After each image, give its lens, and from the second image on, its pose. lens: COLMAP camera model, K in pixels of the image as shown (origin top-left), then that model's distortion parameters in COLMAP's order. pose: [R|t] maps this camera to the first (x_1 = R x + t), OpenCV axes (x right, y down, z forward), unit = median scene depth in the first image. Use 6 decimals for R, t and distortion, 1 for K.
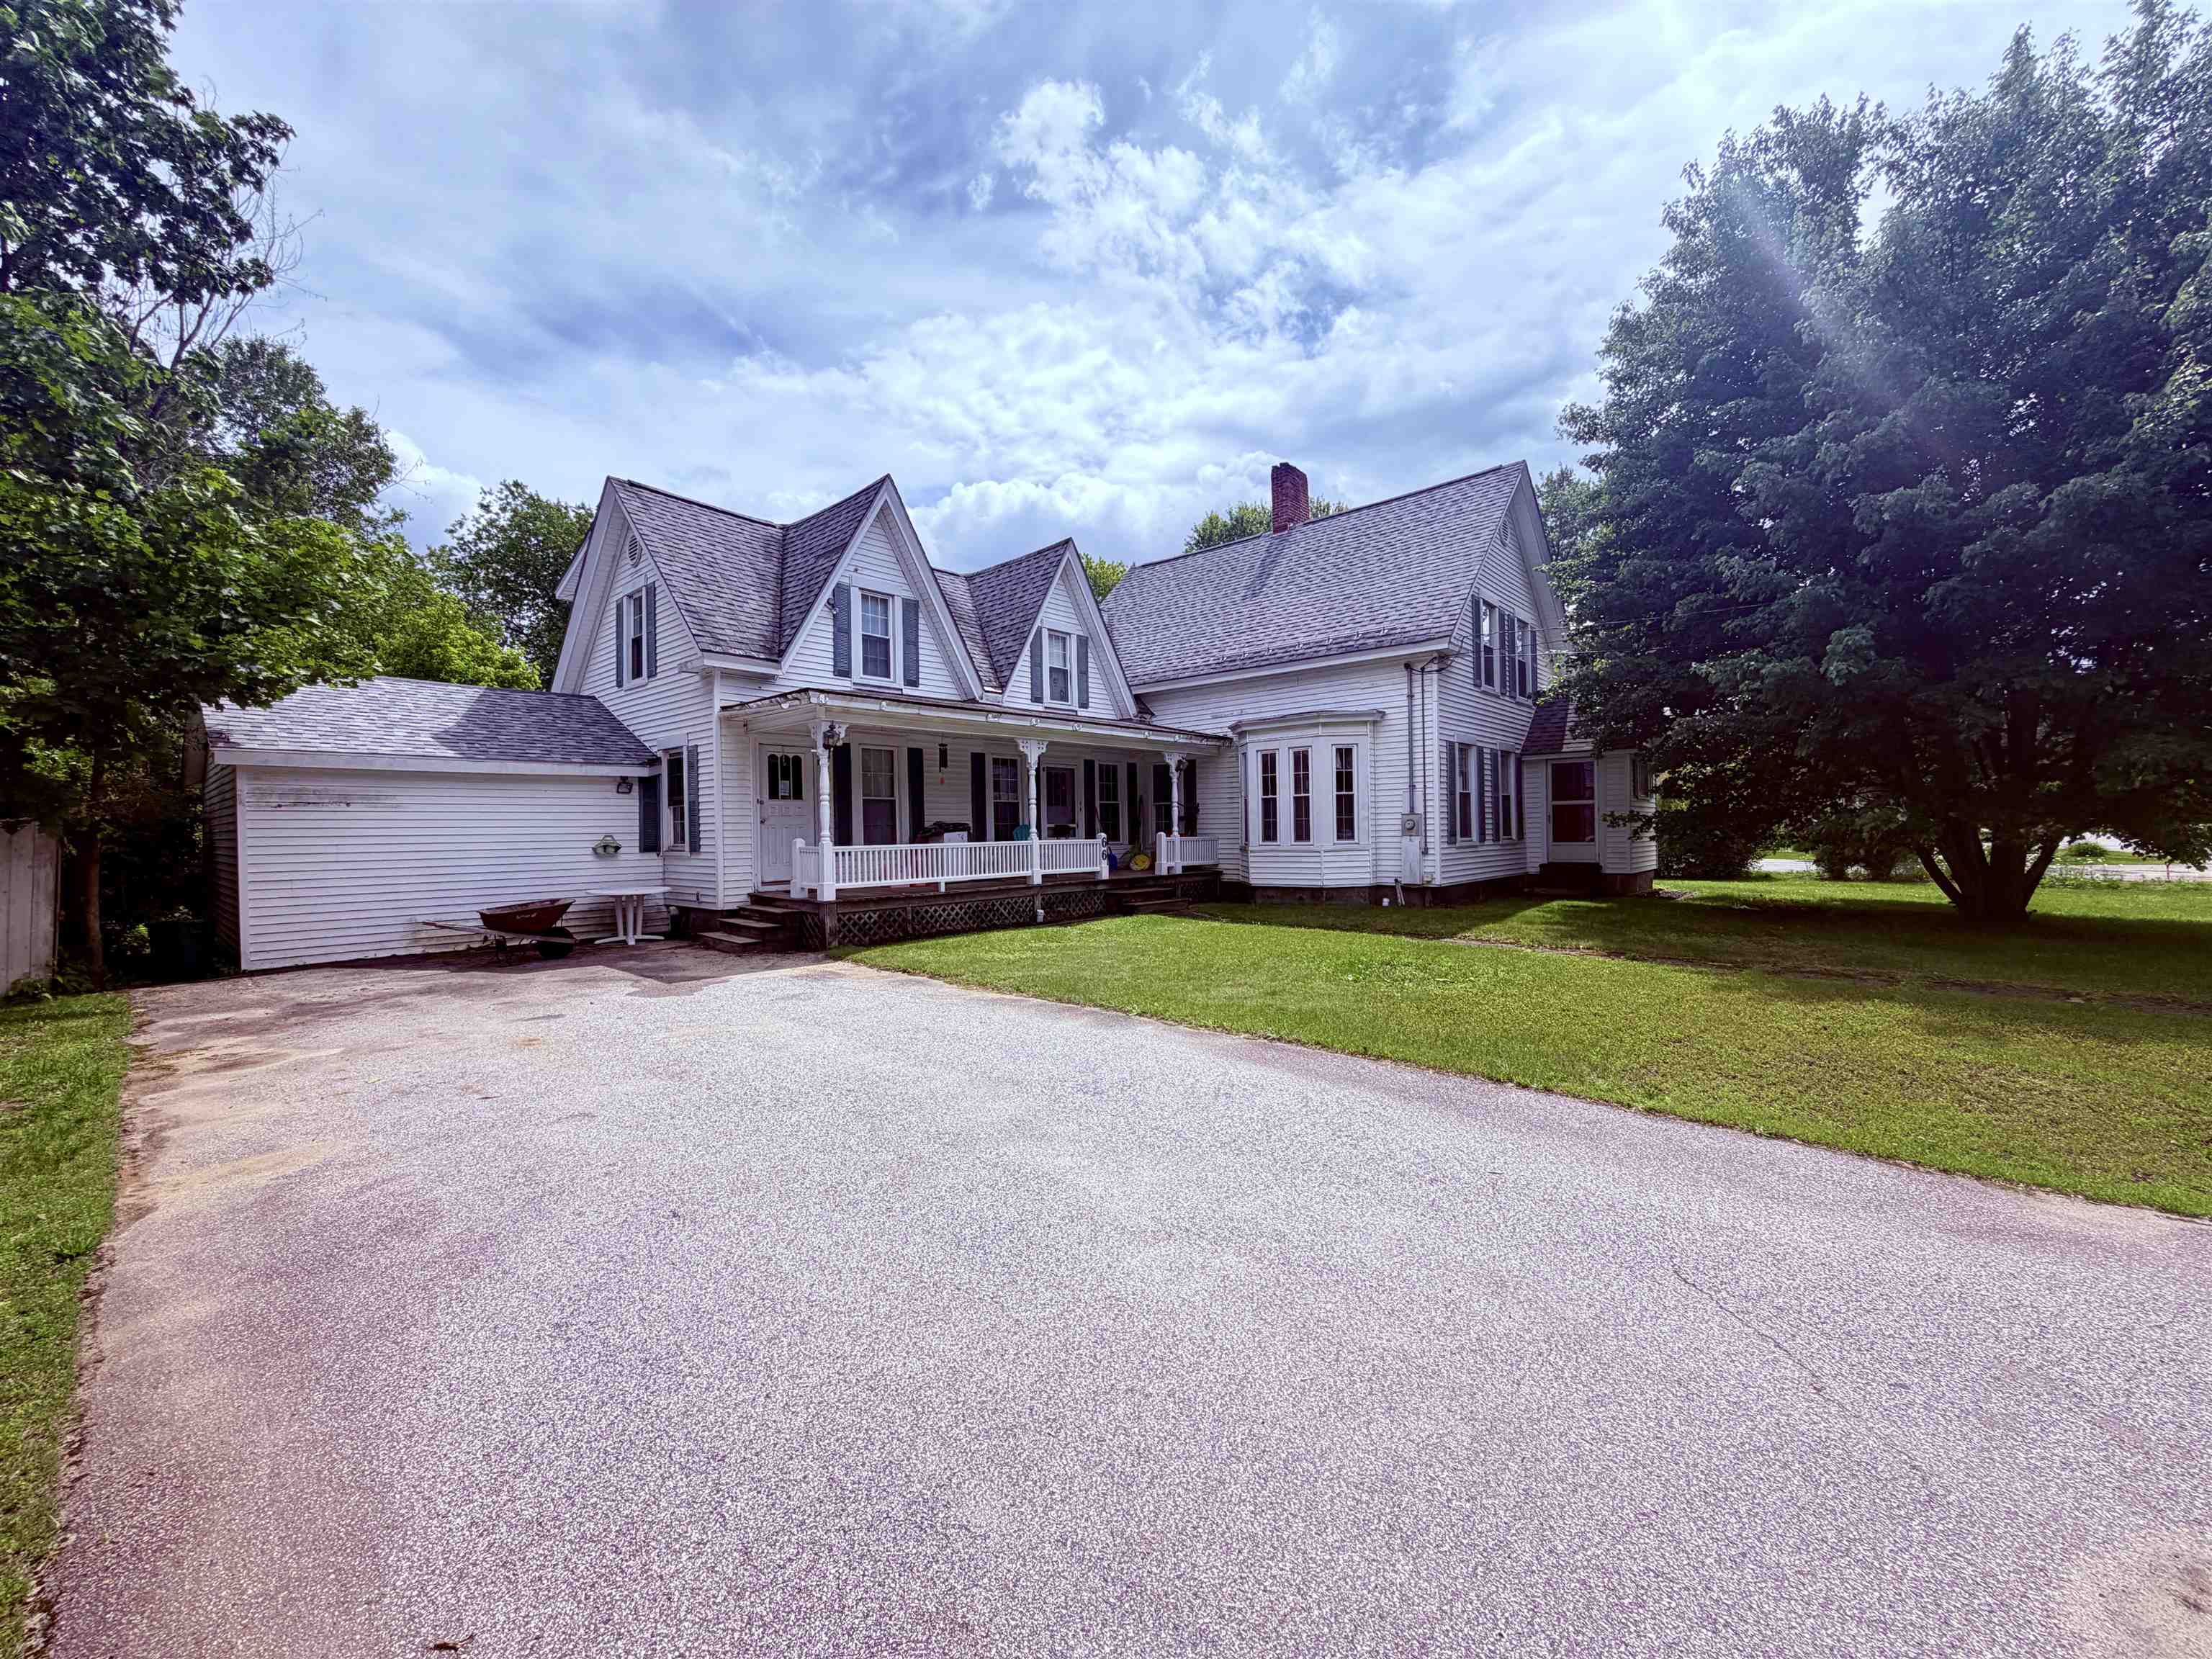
lens RADIAL K [[889.1, 0, 1097.5], [0, 889.1, 842.3], [0, 0, 1]] dist [0.001496, 0.000072]
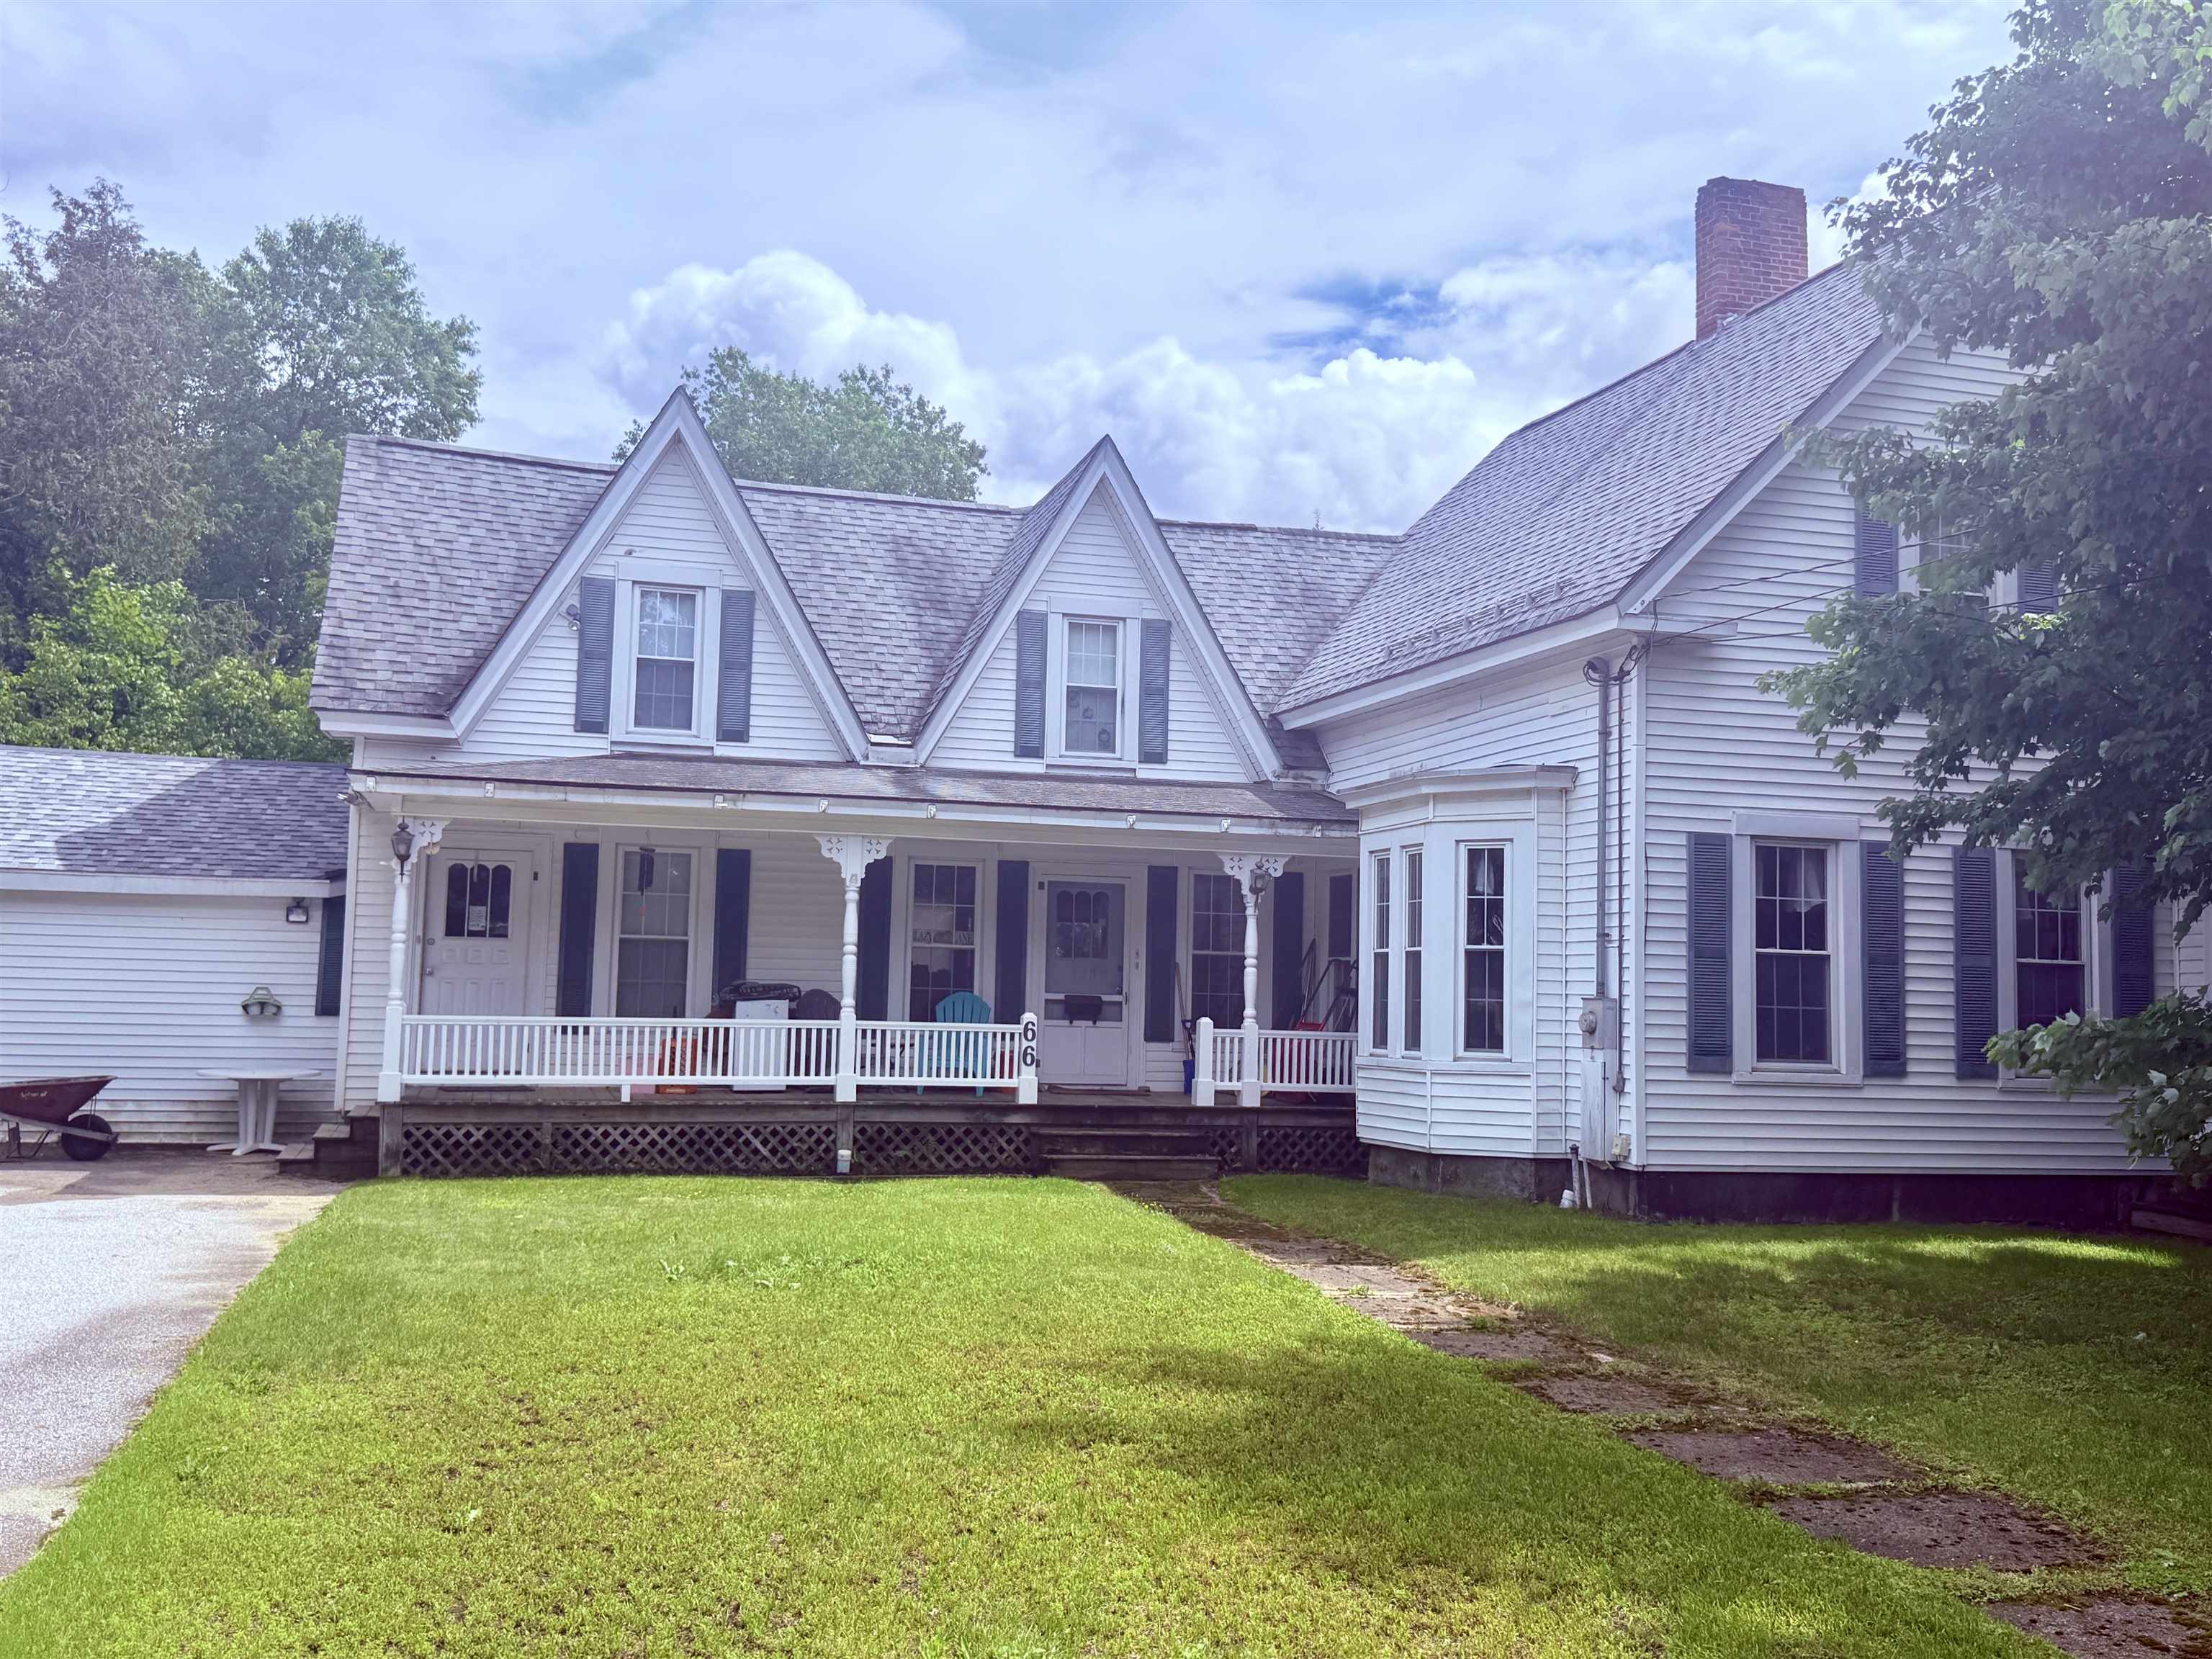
lens RADIAL K [[2215.7, 0, 1127.8], [0, 2215.7, 816.5], [0, 0, 1]] dist [0.073861, 0.000000]
pose [[0.849402, -0.006513, -0.527706, 0.740775], [-0.043657, 0.995629, -0.082559, -0.020598], [0.525938, 0.093164, 0.845405, -0.064495]]
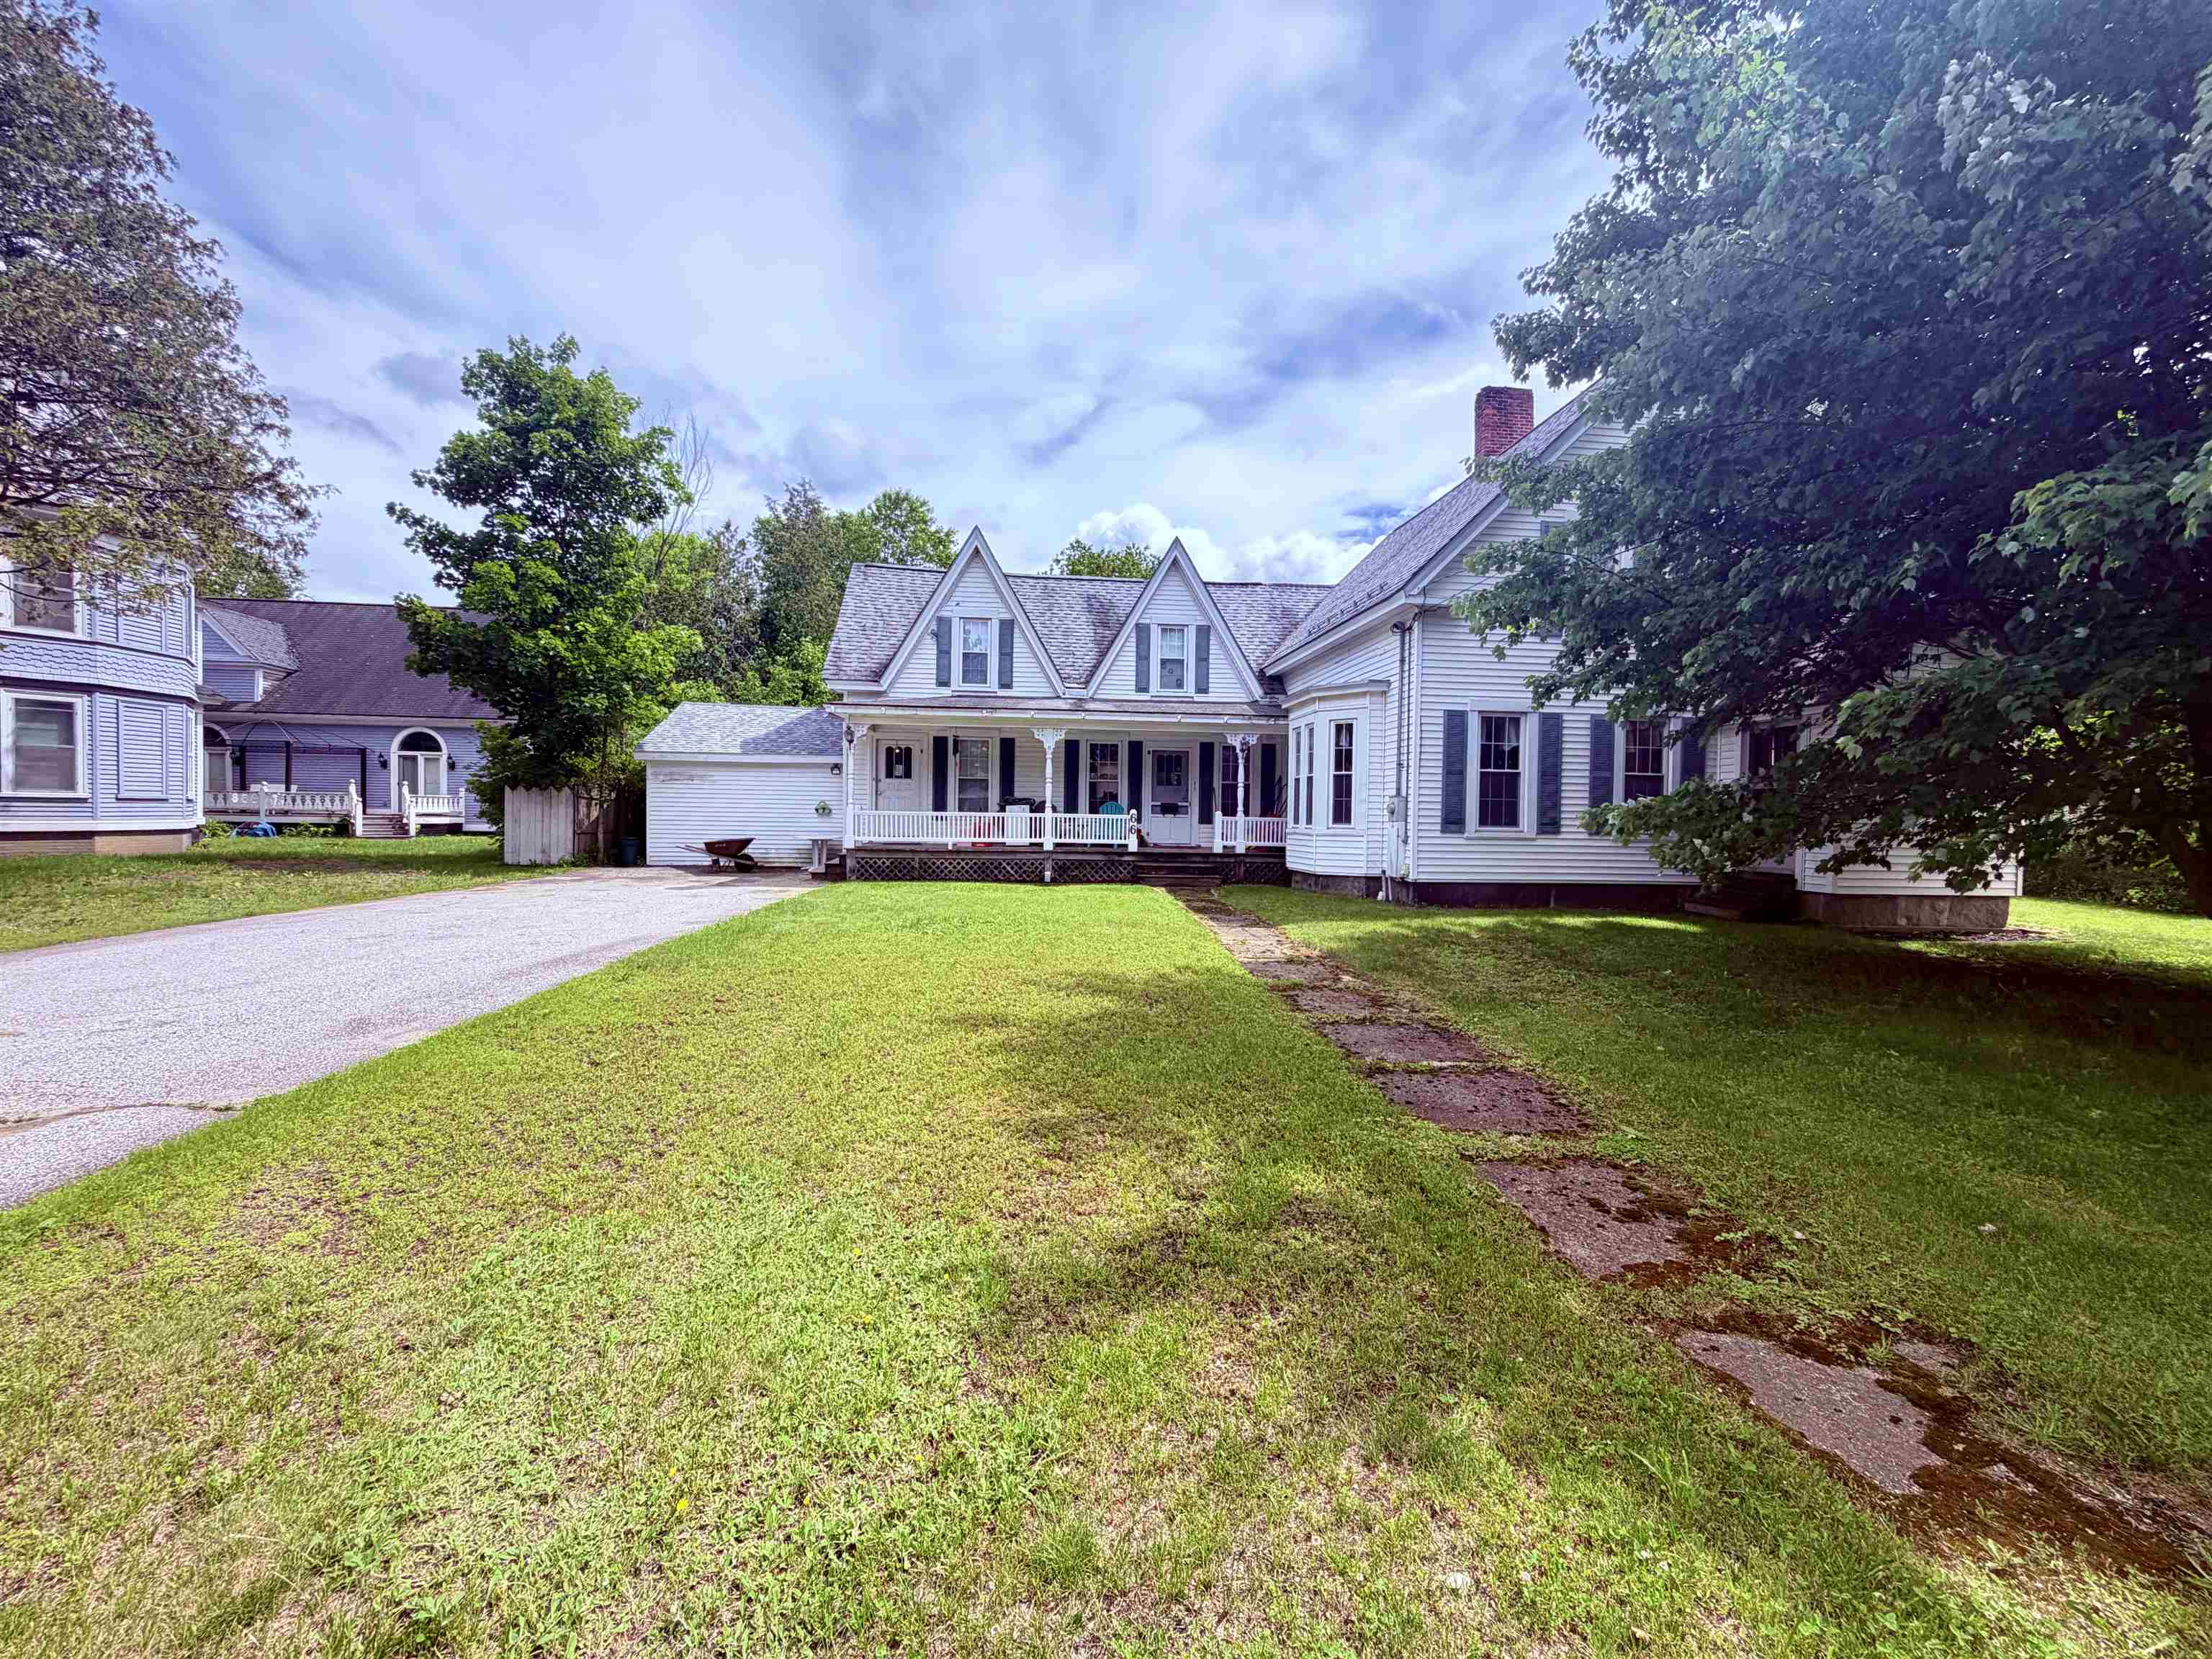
lens RADIAL K [[889.1, 0, 1104.6], [0, 889.1, 833.8], [0, 0, 1]] dist [0.001496, 0.000072]
pose [[0.736723, 0.043360, -0.674803, 0.735648], [-0.035754, 0.999044, 0.025159, -0.006816], [0.675249, 0.005592, 0.737569, 0.163453]]
